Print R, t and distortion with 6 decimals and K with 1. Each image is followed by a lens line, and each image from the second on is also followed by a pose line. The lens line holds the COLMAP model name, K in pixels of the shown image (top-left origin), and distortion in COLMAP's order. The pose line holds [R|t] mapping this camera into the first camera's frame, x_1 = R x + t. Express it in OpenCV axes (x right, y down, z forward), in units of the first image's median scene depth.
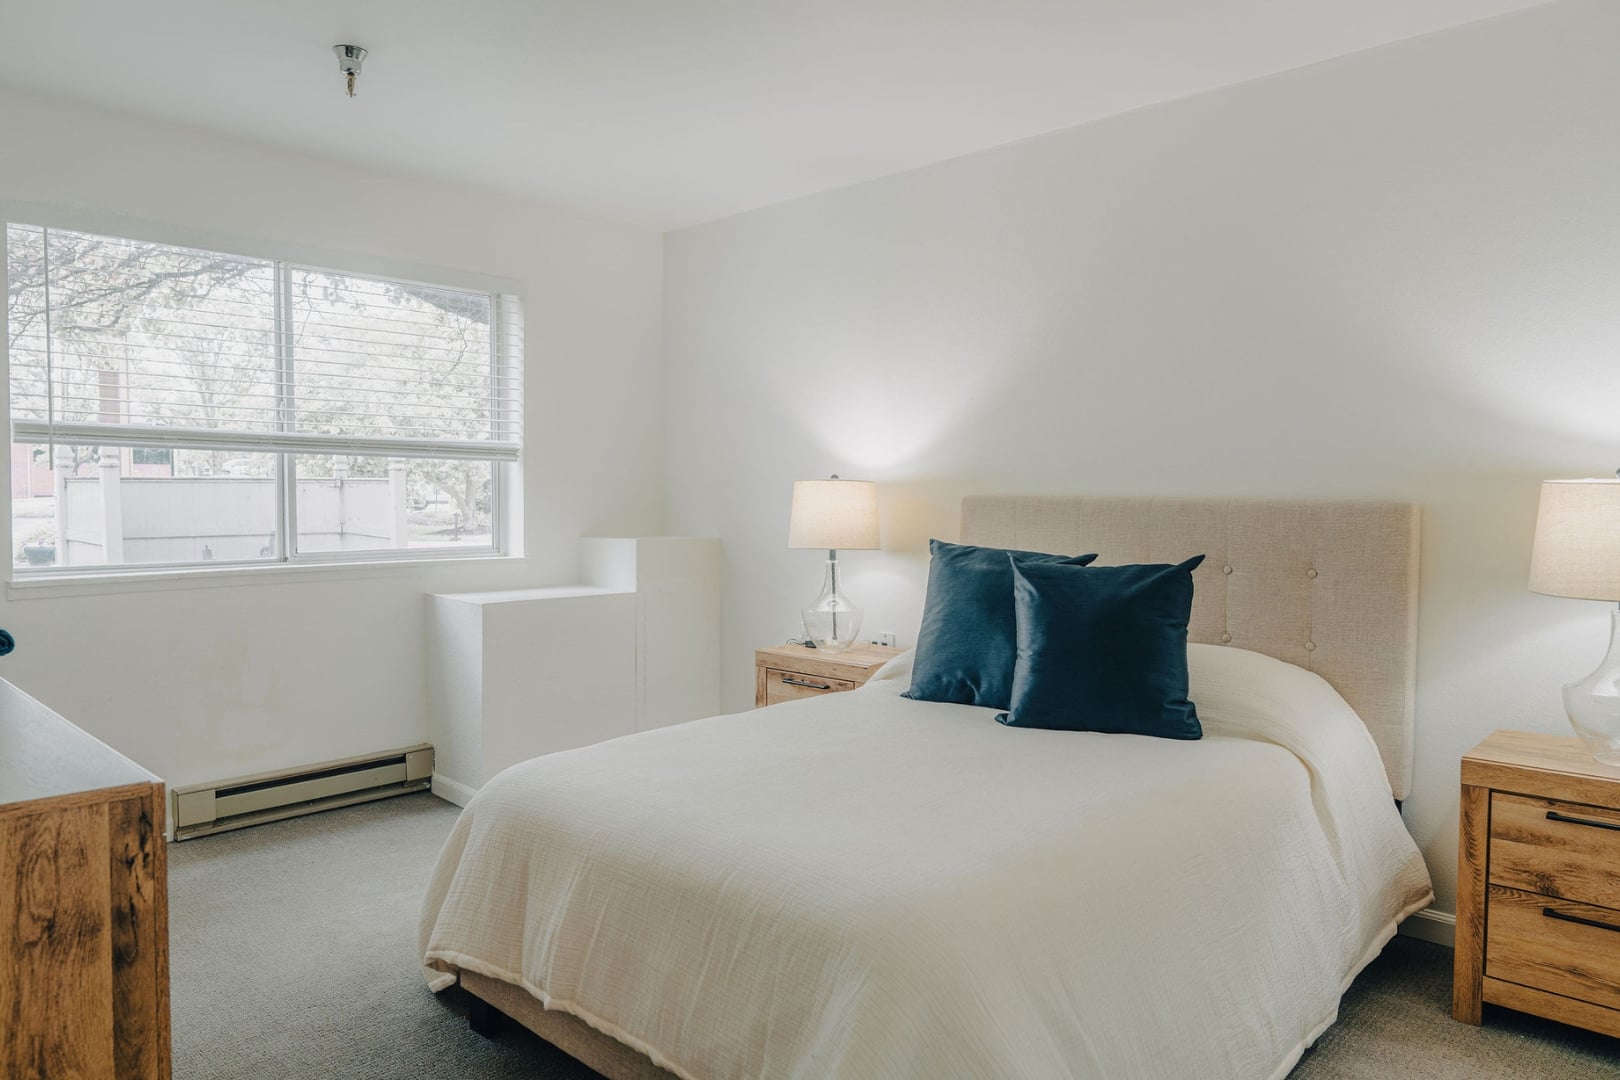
lens RADIAL K [[1137.4, 0, 810.0], [0, 1137.4, 540.0], [0, 0, 1]] dist [-0.010189, 0.005445]
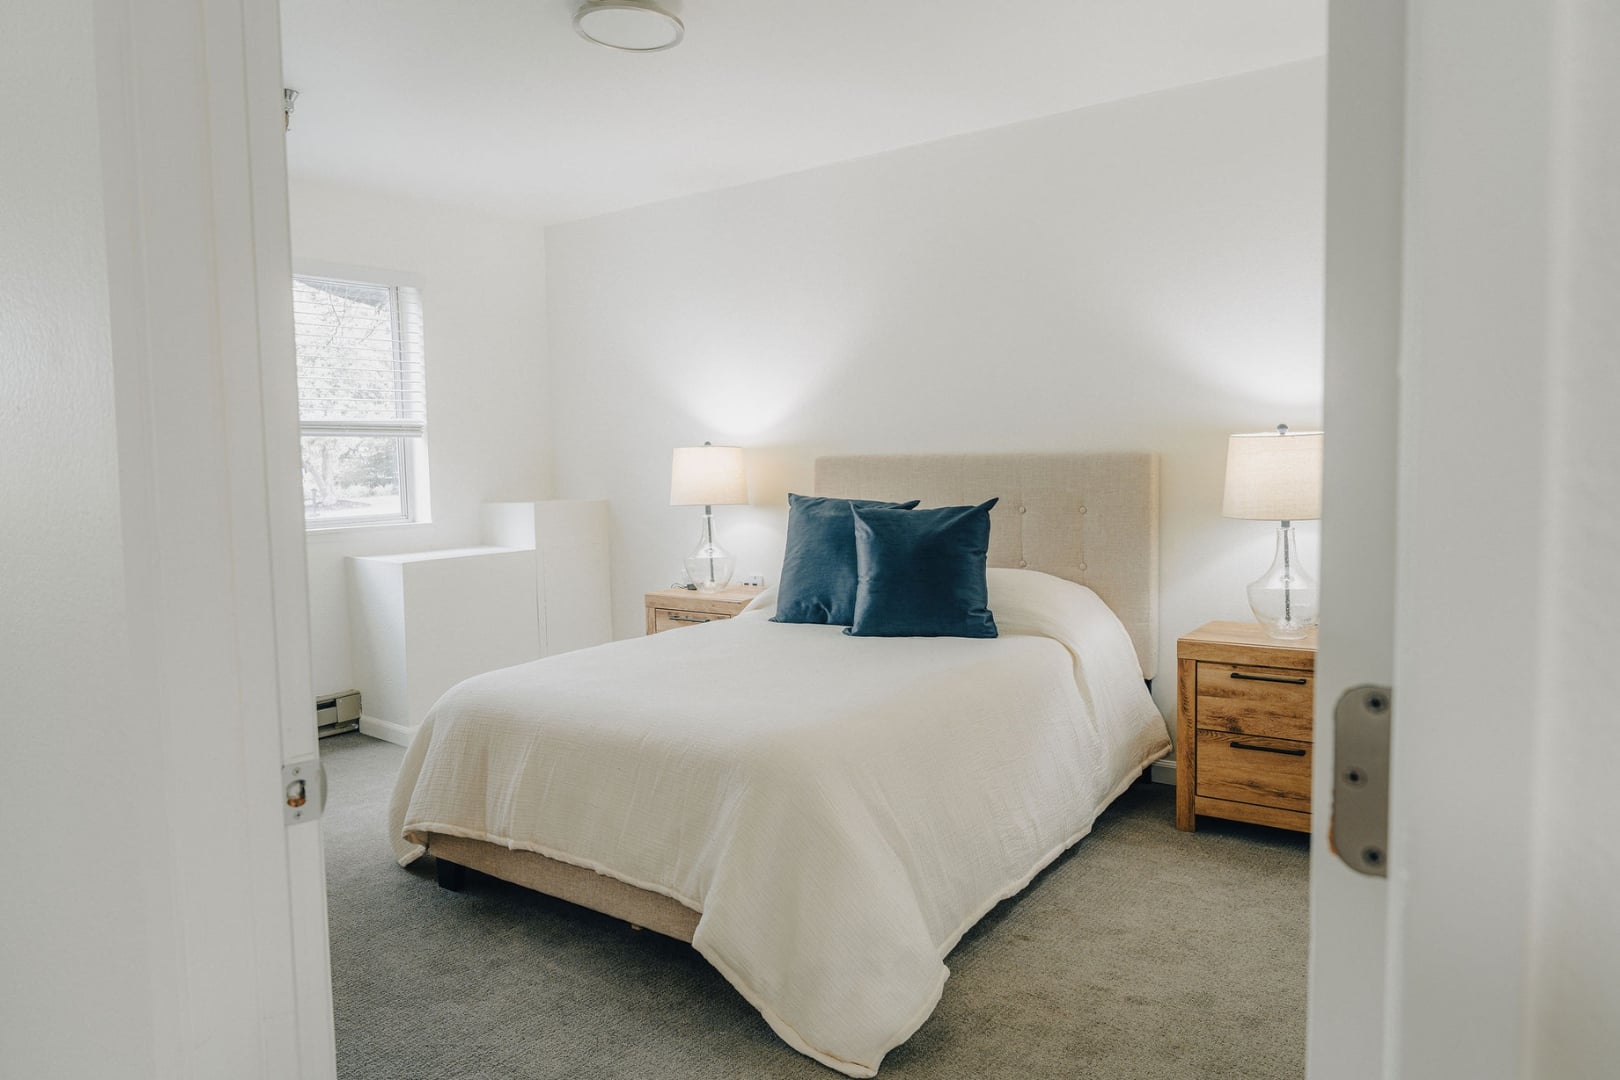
lens RADIAL K [[1137.4, 0, 810.0], [0, 1137.4, 540.0], [0, 0, 1]] dist [-0.010189, 0.005445]
pose [[0.992894, -0.035225, 0.113668, -0.014712], [0.031497, 0.998911, 0.034431, 0.009349], [-0.114757, -0.030606, 0.992922, -0.257757]]
